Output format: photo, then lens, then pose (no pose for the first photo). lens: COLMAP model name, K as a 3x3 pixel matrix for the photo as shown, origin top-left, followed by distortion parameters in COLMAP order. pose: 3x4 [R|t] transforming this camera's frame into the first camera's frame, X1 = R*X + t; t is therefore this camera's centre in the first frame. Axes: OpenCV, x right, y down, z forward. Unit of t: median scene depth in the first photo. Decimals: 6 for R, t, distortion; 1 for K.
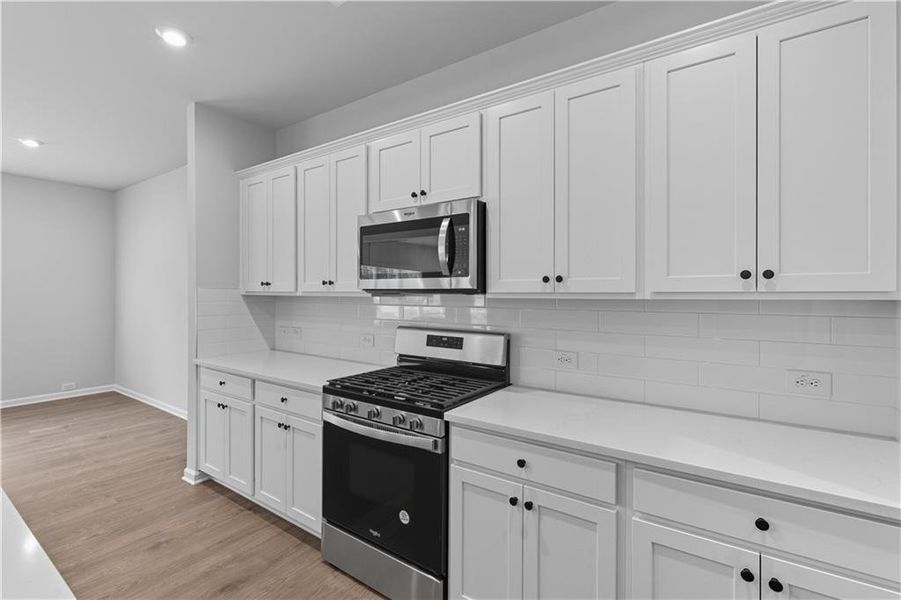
lens RADIAL K [[412.4, 0, 442.3], [0, 412.4, 295.1], [0, 0, 1]] dist [0.010192, 0.001555]
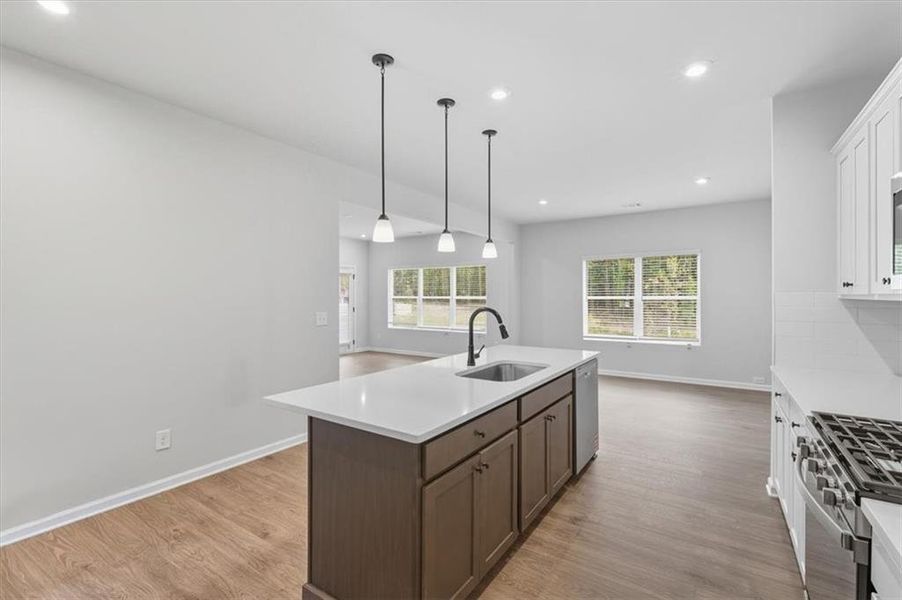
lens RADIAL K [[412.8, 0, 452.0], [0, 412.8, 294.6], [0, 0, 1]] dist [0.010192, 0.001555]
pose [[0.037878, -0.007215, -0.999256, 0.498537], [-0.006693, 0.999950, -0.007474, 0.005330], [0.999260, 0.006972, 0.037828, 0.331387]]
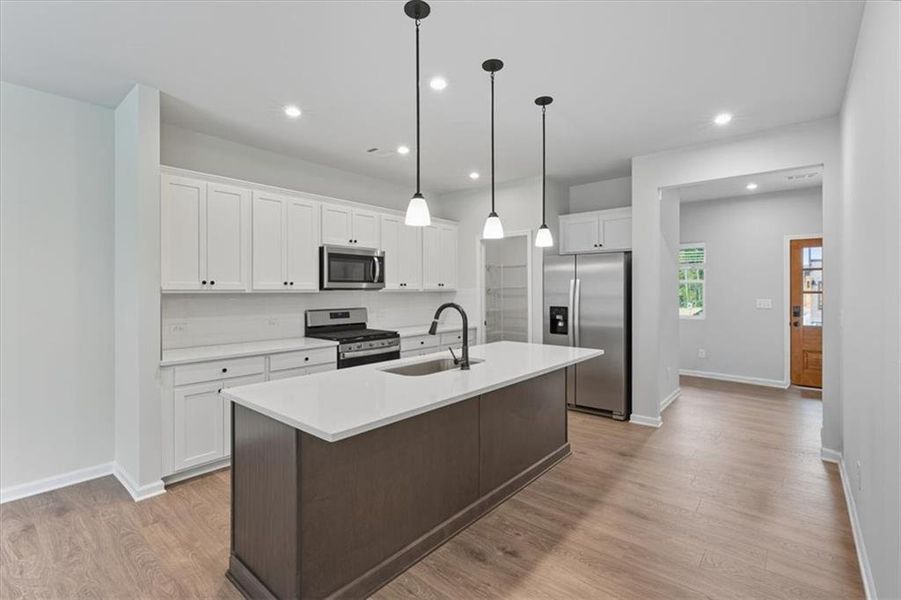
lens RADIAL K [[412.4, 0, 442.2], [0, 412.4, 292.3], [0, 0, 1]] dist [0.010192, 0.001555]
pose [[0.083878, -0.004775, 0.996465, -2.219949], [0.006108, 0.999972, 0.004277, 0.000627], [-0.996457, 0.005728, 0.083905, 0.429654]]
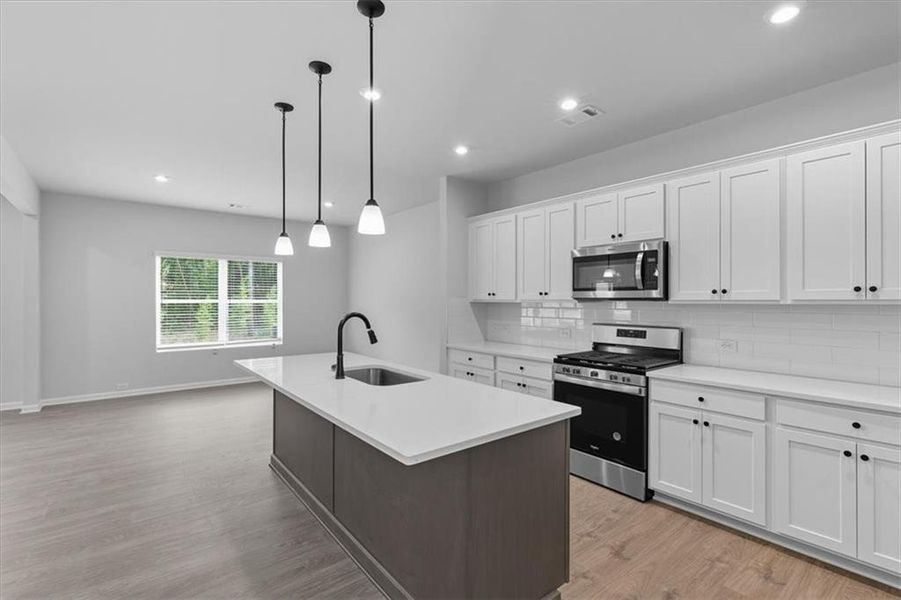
lens RADIAL K [[412.4, 0, 454.3], [0, 412.4, 300.0], [0, 0, 1]] dist [0.010192, 0.001555]
pose [[0.965827, -0.000273, -0.259188, -0.262365], [-0.001475, 0.999977, -0.006547, 0.005095], [0.259184, 0.006705, 0.965805, -0.691989]]
